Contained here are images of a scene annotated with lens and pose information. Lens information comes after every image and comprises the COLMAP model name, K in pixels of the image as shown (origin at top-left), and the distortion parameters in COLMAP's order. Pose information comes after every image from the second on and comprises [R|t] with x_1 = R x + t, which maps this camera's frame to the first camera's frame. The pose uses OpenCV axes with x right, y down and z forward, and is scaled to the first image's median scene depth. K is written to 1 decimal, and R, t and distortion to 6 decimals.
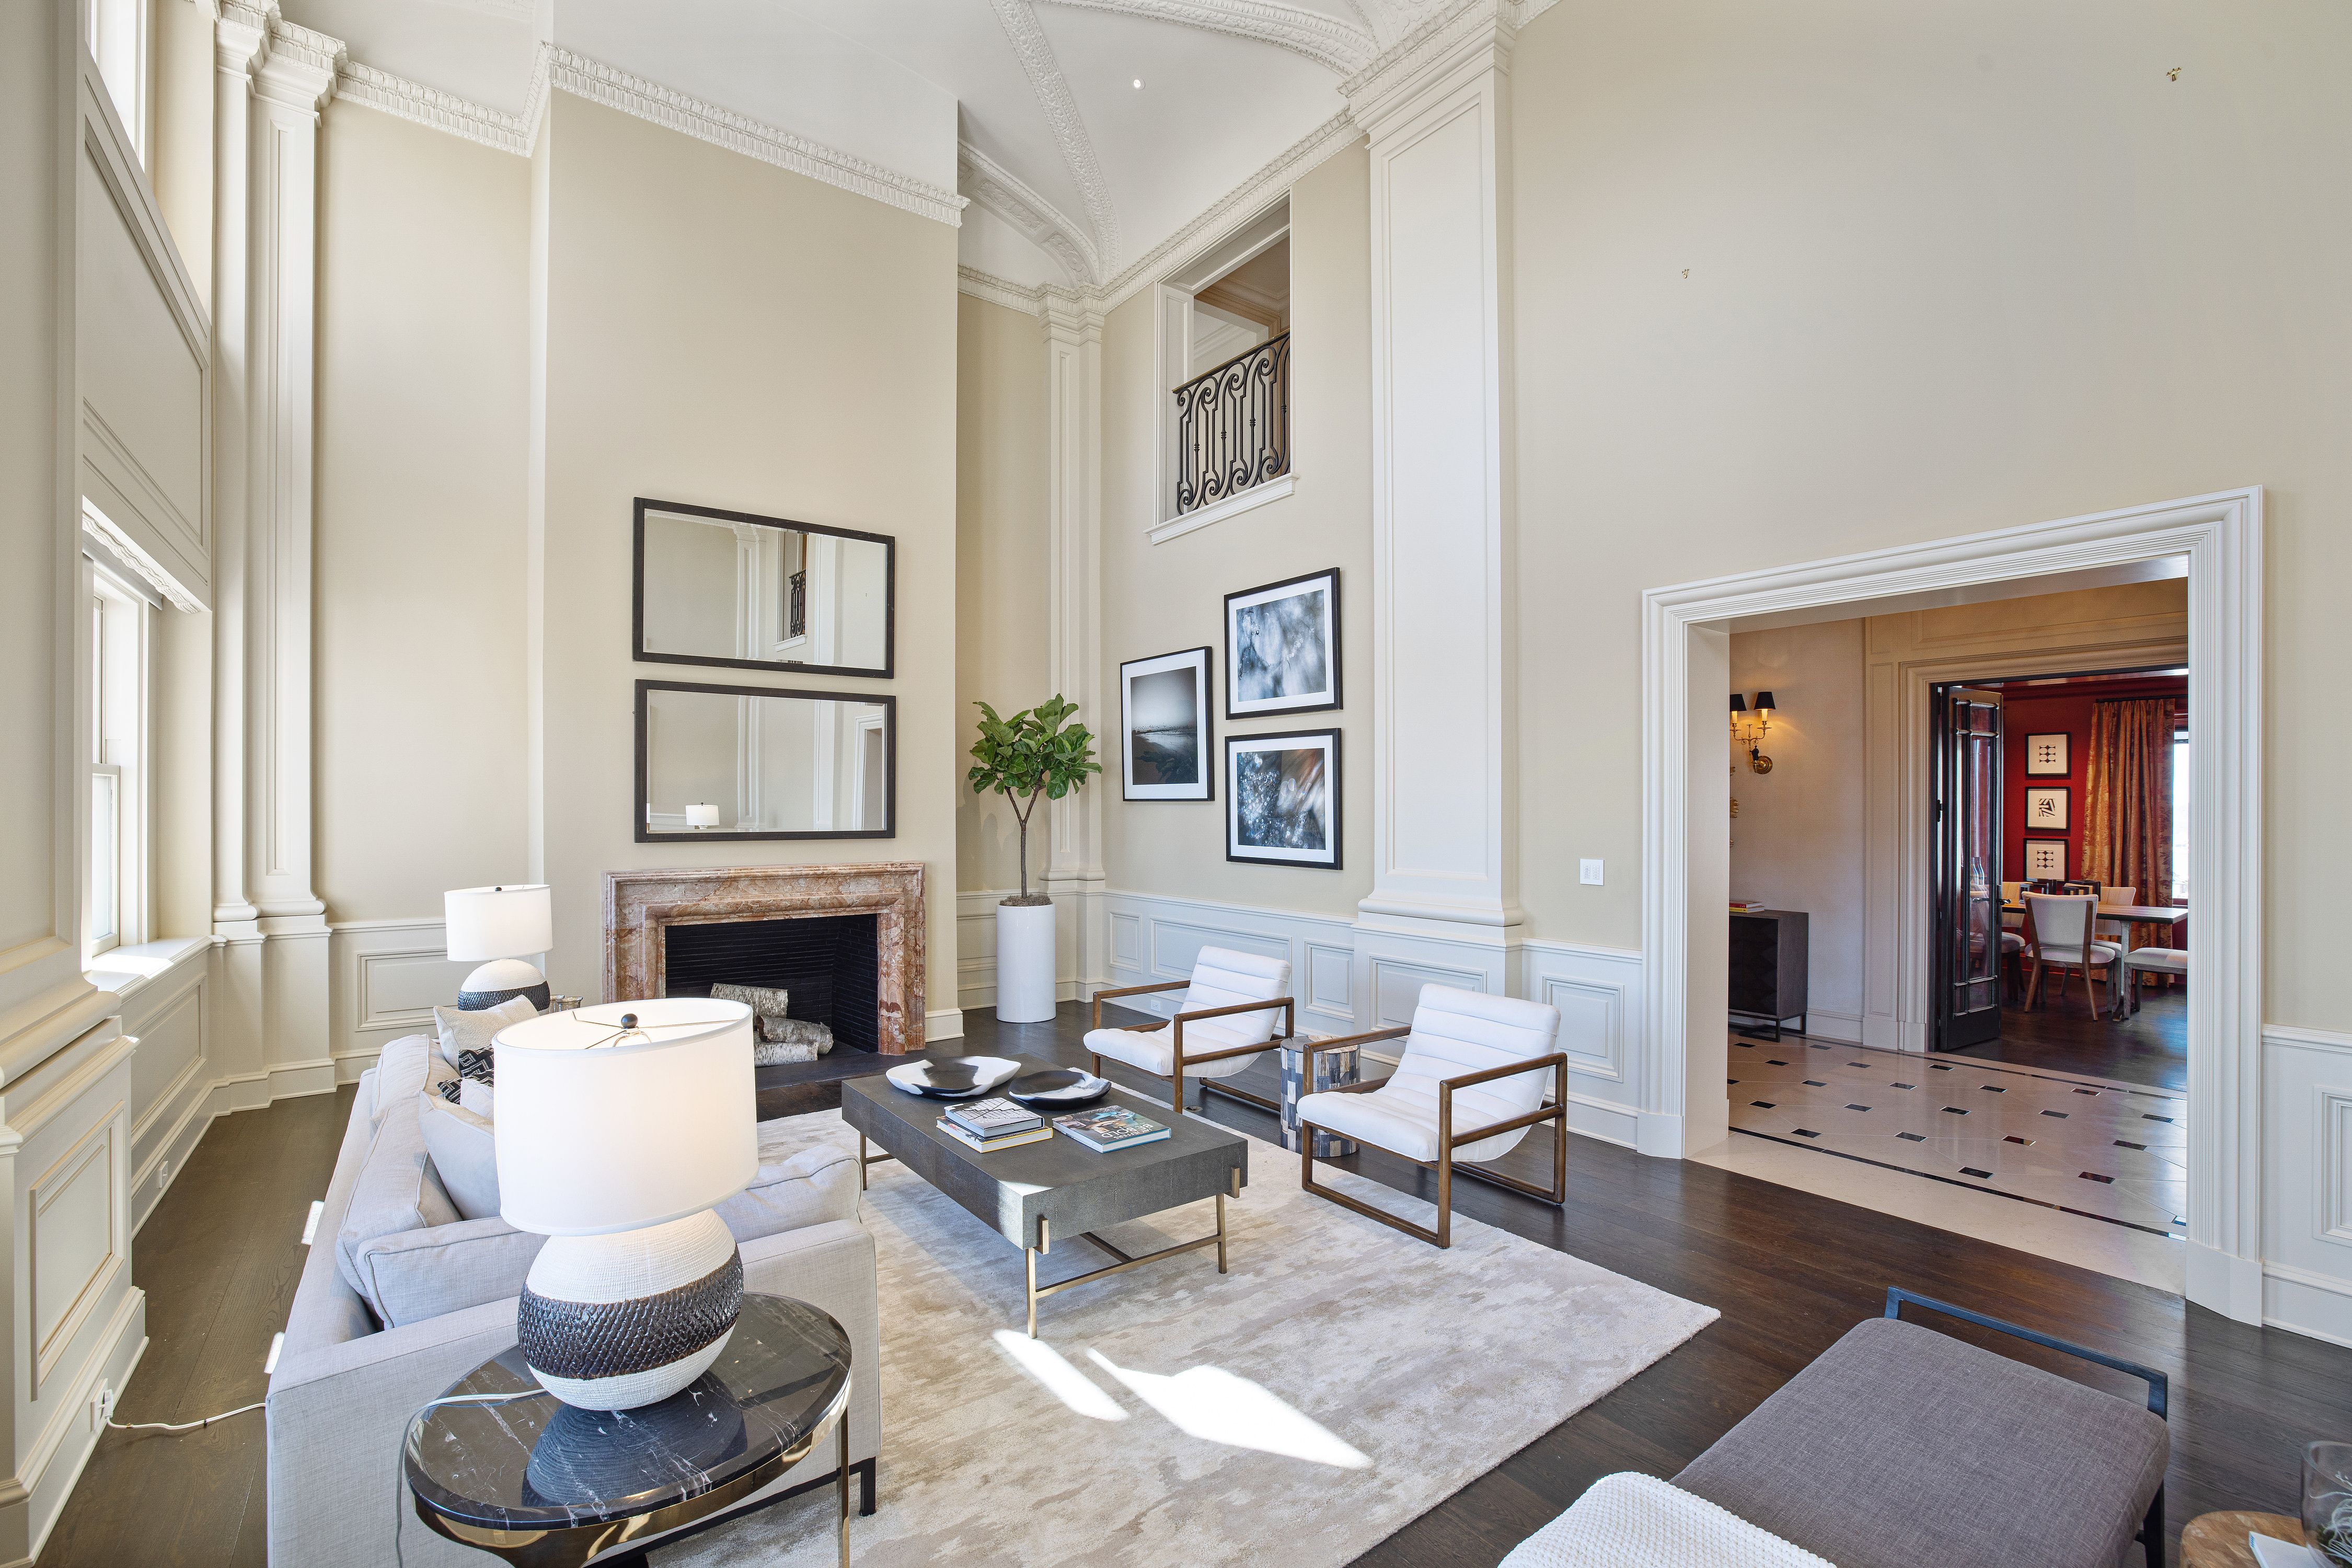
lens RADIAL K [[1022.7, 0, 1164.5], [0, 1022.7, 799.0], [0, 0, 1]] dist [-0.027227, 0.000727]
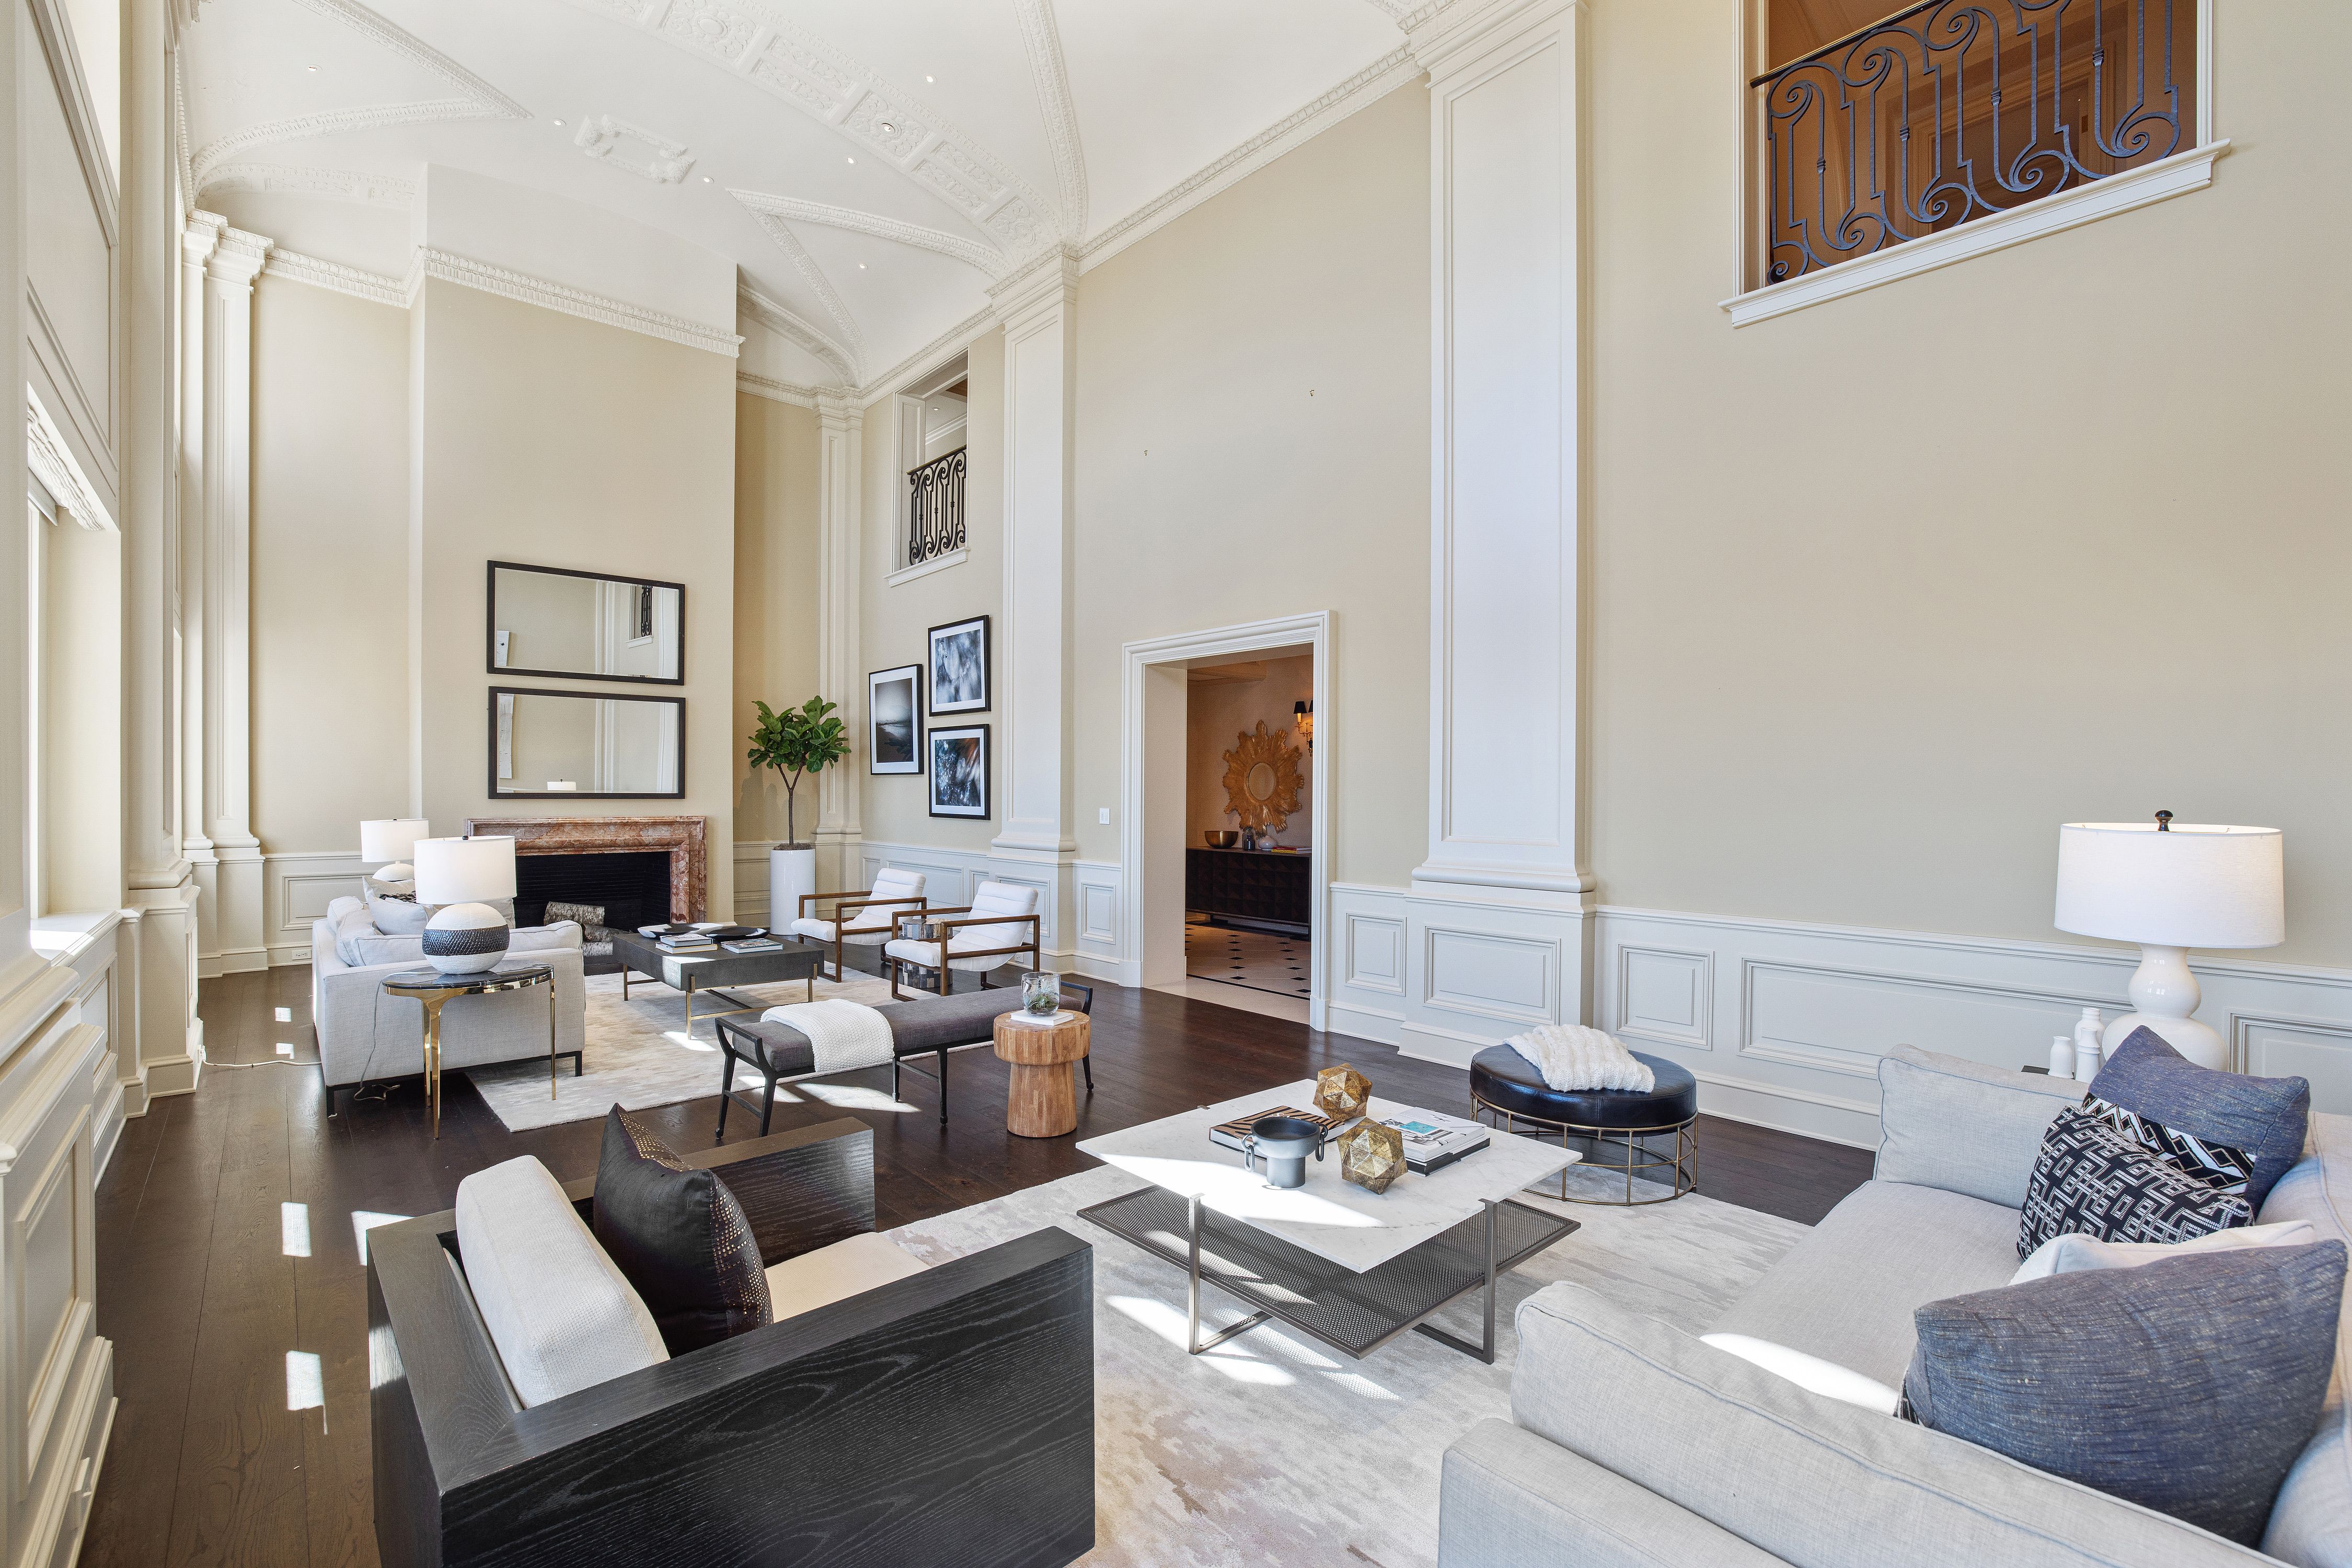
lens RADIAL K [[1028.3, 0, 1158.6], [0, 1028.3, 789.0], [0, 0, 1]] dist [-0.017310, 0.000494]
pose [[0.996531, 0.004925, 0.083071, 0.275512], [-0.005328, 0.999975, 0.004626, 0.015497], [-0.083047, -0.005052, 0.996533, -0.470775]]
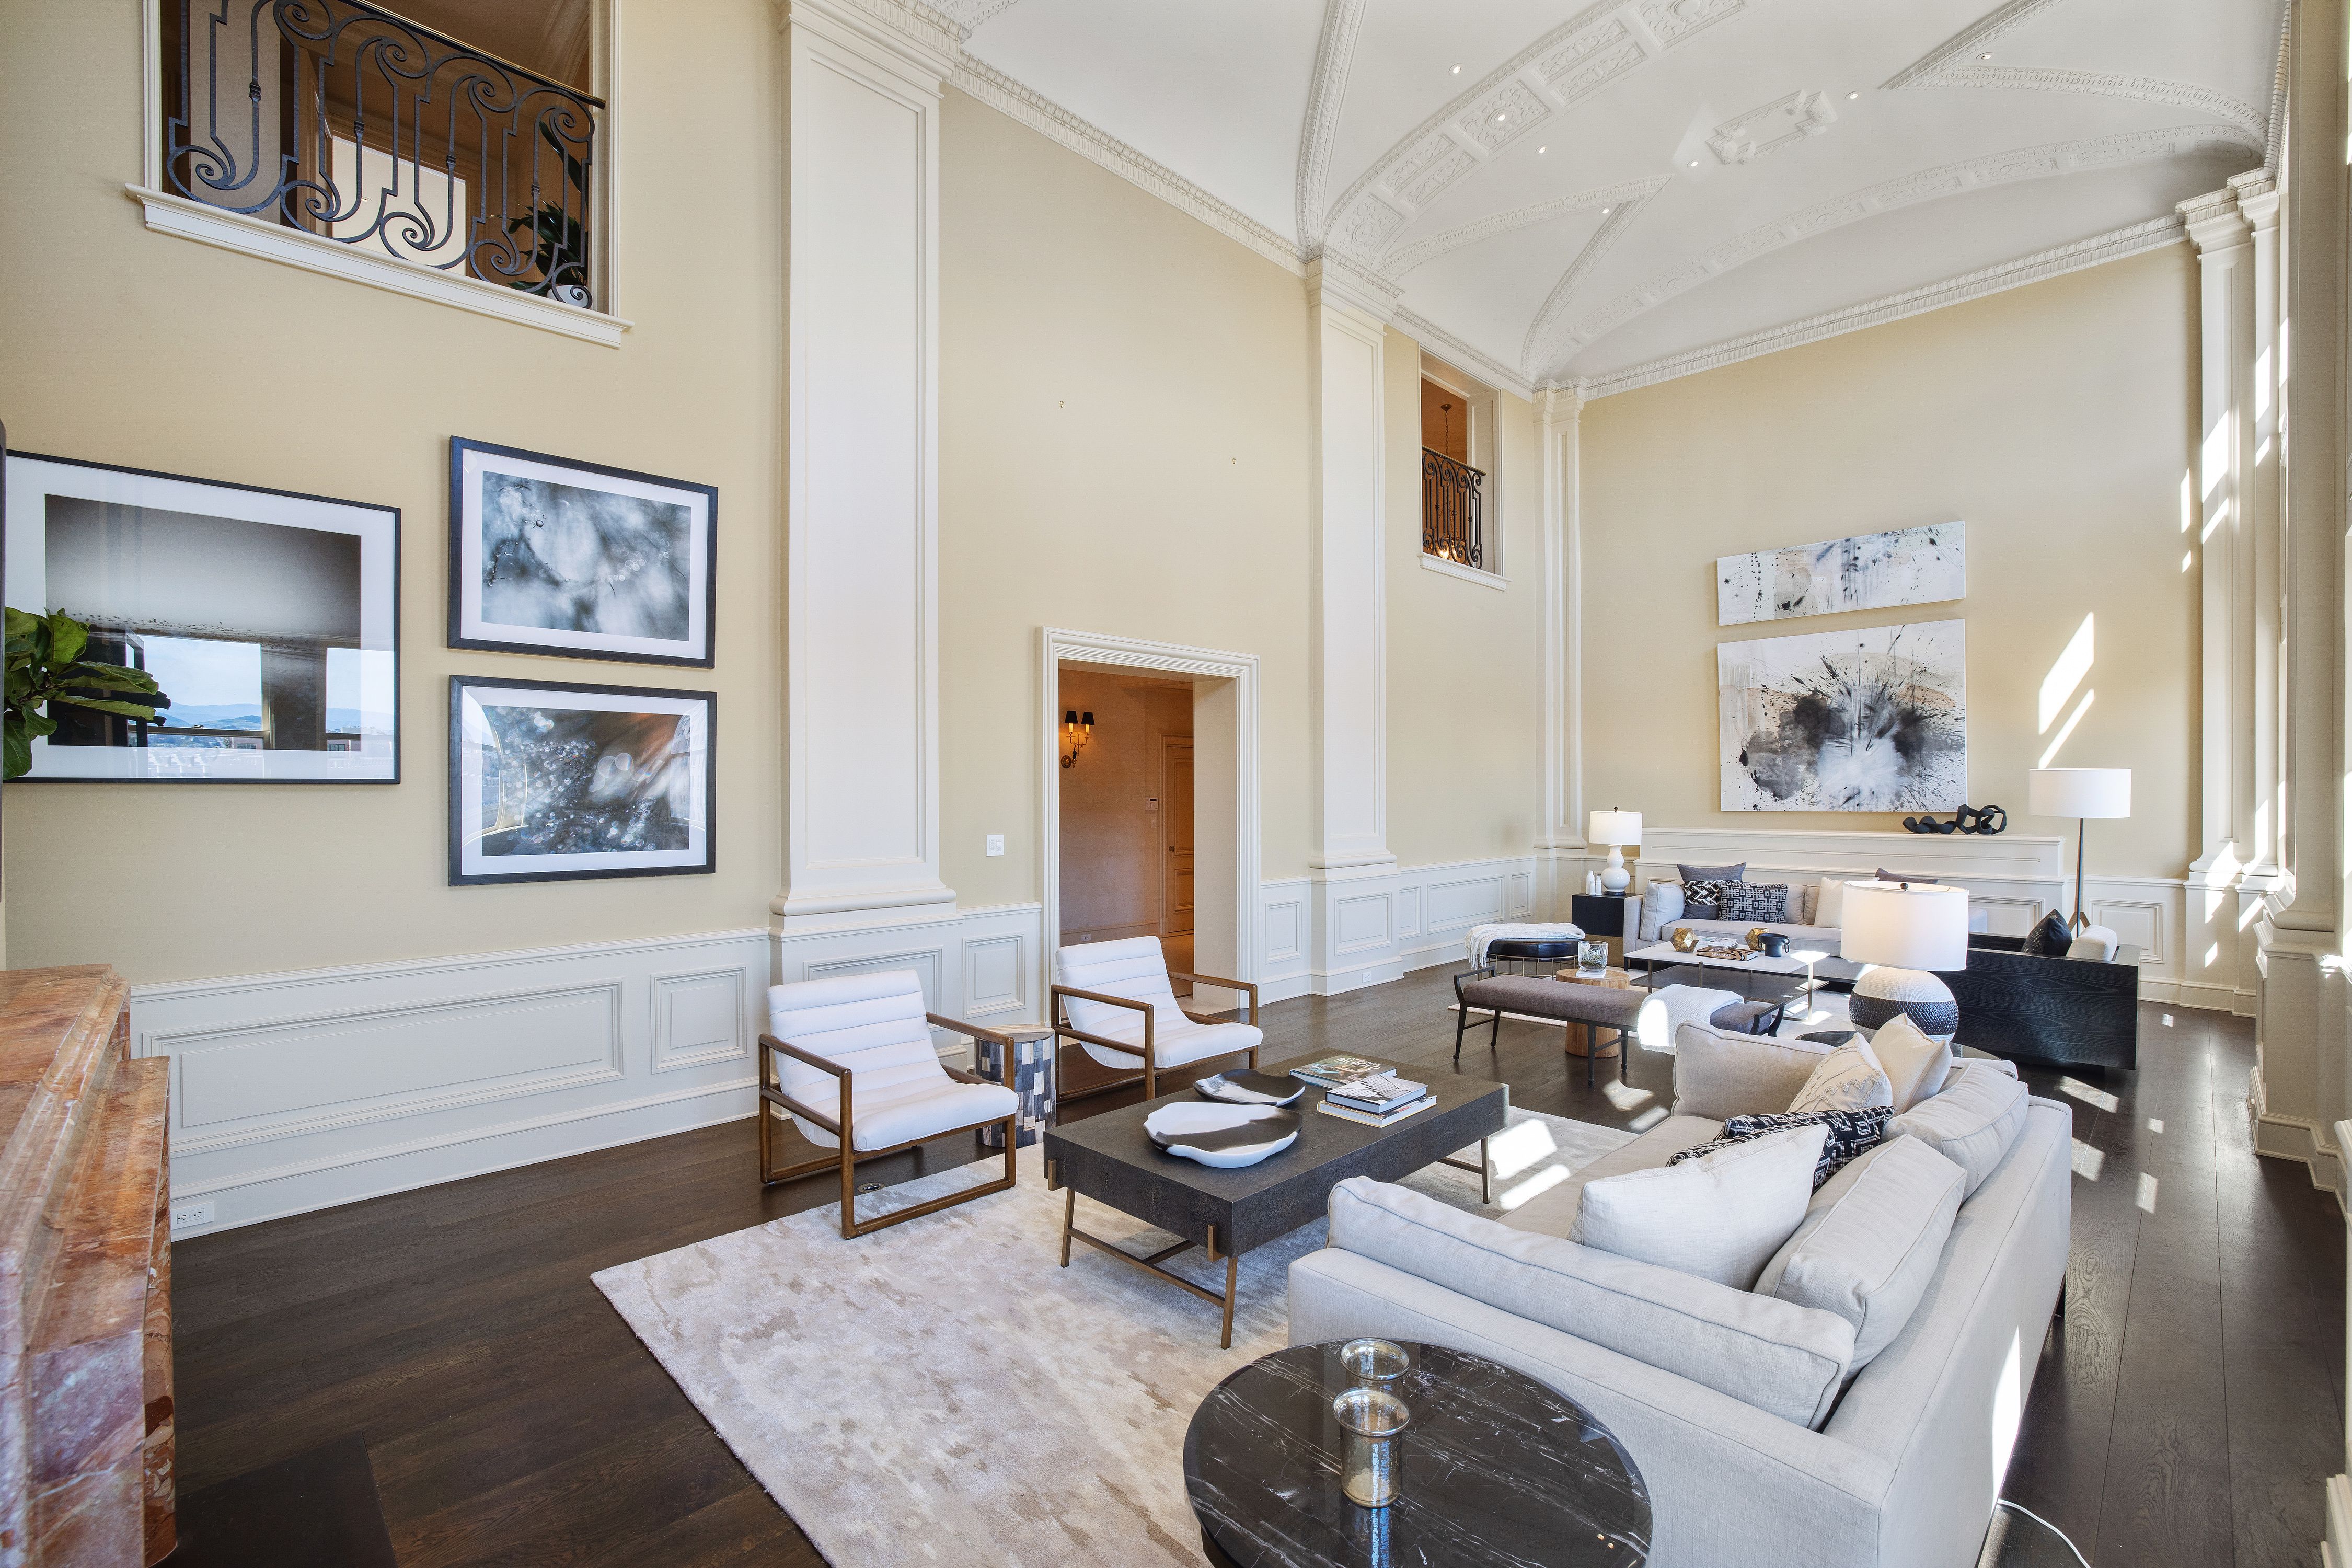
lens RADIAL K [[1022.7, 0, 1164.5], [0, 1022.7, 799.0], [0, 0, 1]] dist [-0.027227, 0.000727]
pose [[-0.118683, -0.006580, 0.992910, -0.605891], [-0.002220, 0.999977, 0.006361, 0.006236], [-0.992930, -0.001450, -0.118695, 0.701222]]
